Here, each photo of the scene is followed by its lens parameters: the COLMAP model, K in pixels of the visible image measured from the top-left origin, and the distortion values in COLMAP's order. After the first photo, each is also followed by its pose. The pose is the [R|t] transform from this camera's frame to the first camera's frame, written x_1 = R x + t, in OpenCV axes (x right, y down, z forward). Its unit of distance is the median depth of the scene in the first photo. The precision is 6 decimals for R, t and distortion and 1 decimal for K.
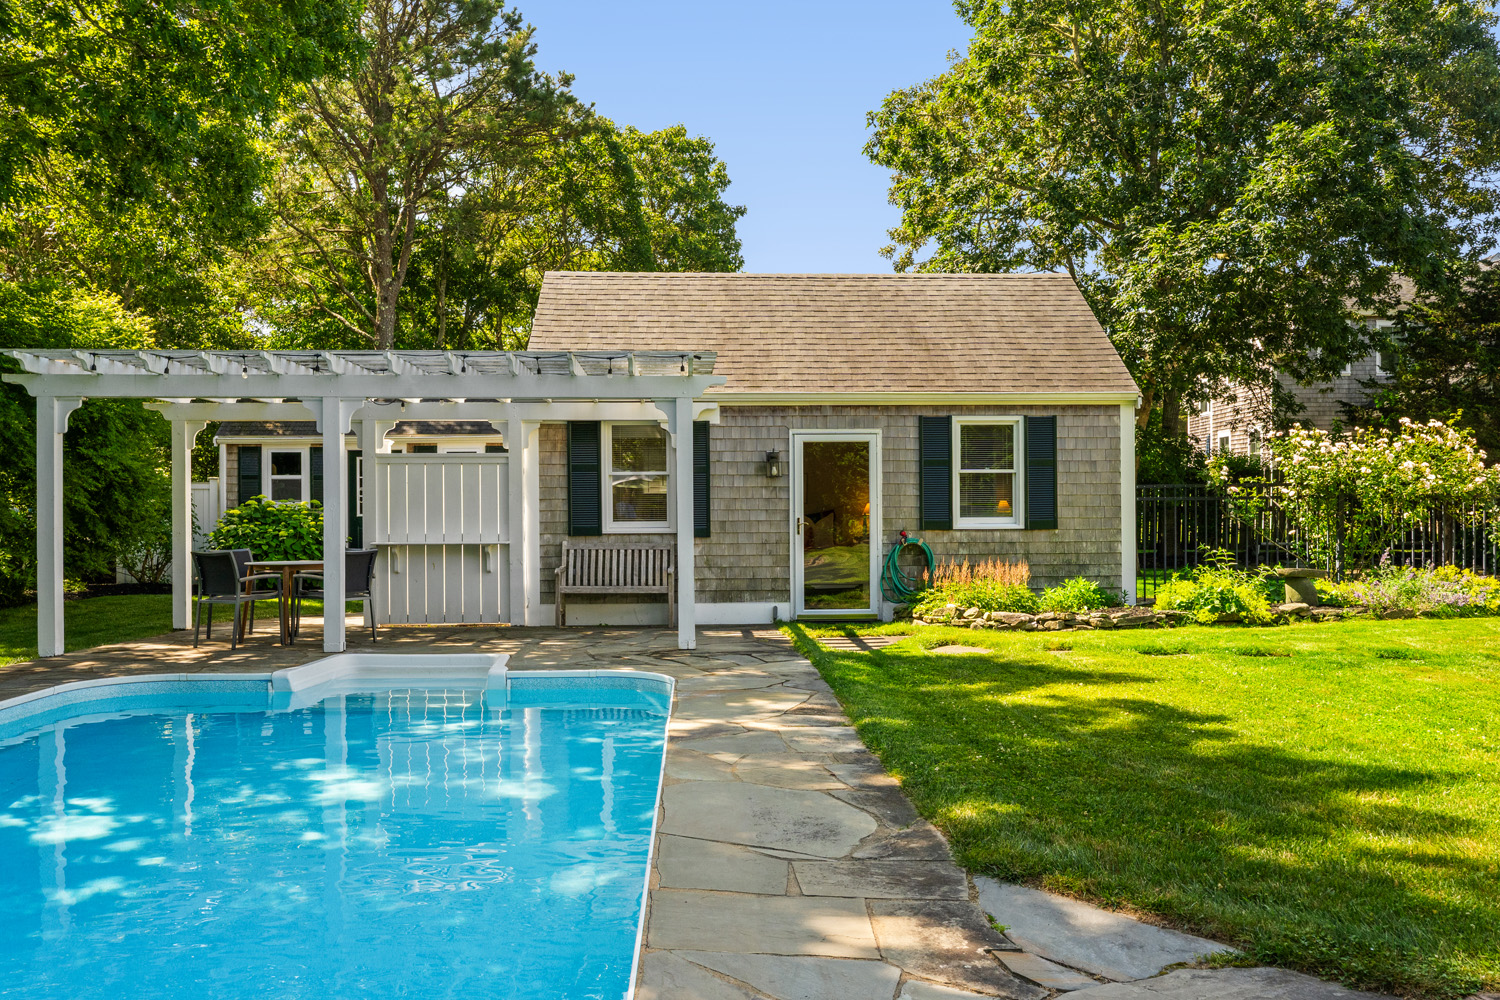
lens RADIAL K [[1207.4, 0, 750.0], [0, 1207.4, 523.4], [0, 0, 1]] dist [0.000526, 0.001562]
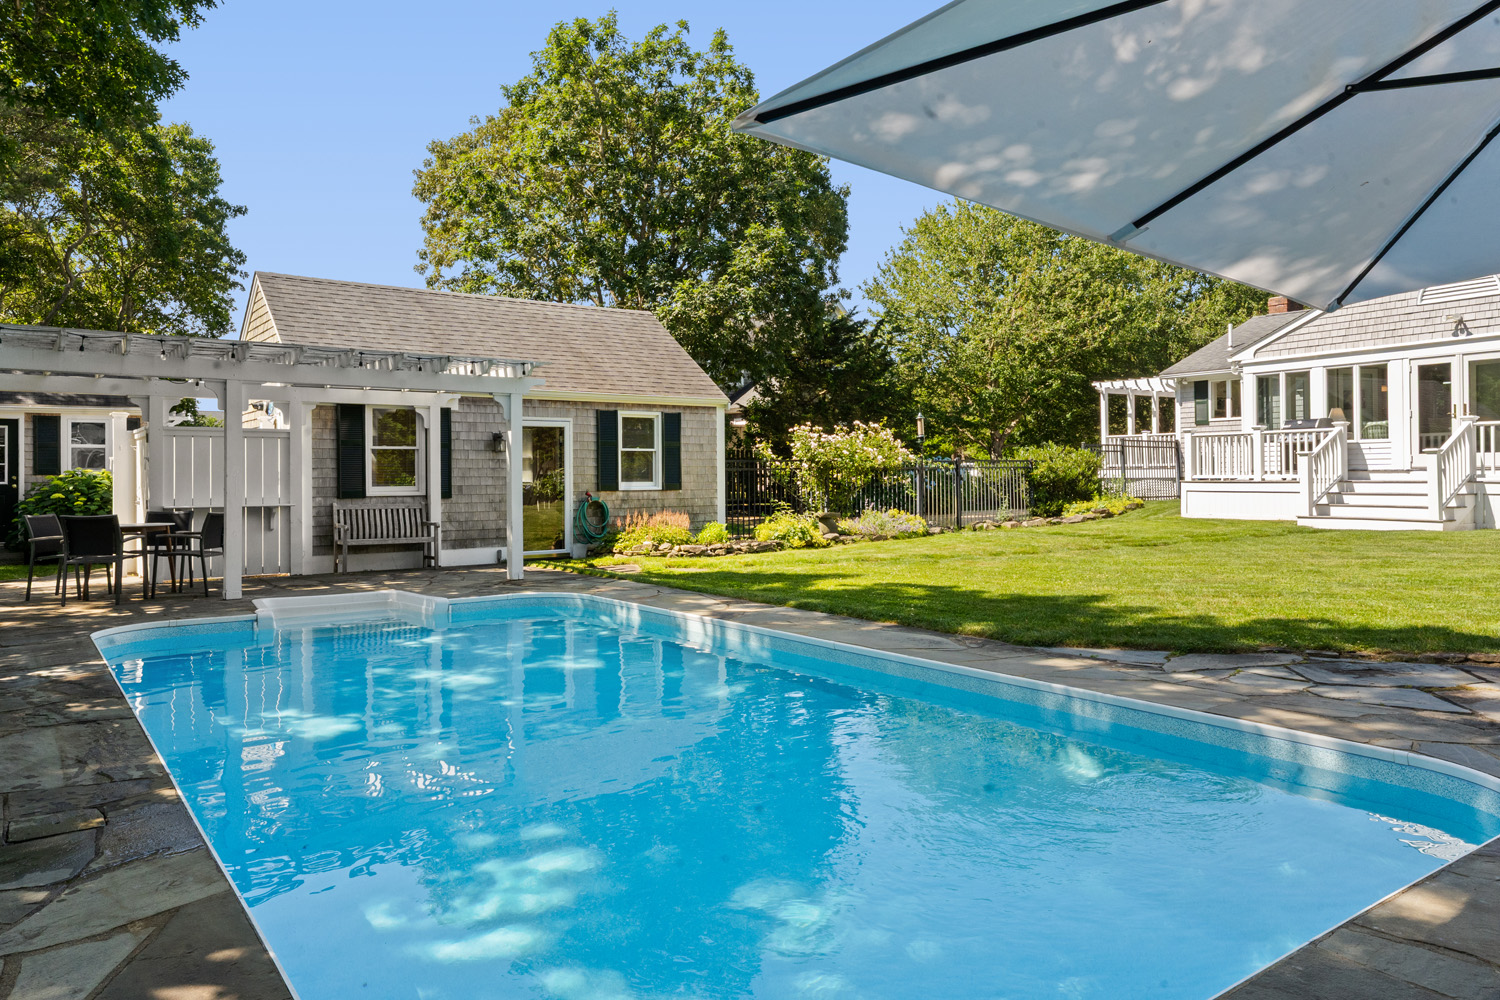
lens RADIAL K [[996.8, 0, 749.8], [0, 996.8, 474.6], [0, 0, 1]] dist [0.000582, 0.035476]
pose [[0.839062, 0.000430, 0.544035, -0.340436], [0.008906, 0.999855, -0.014527, 0.004511], [-0.543963, 0.017035, 0.838936, -0.063143]]
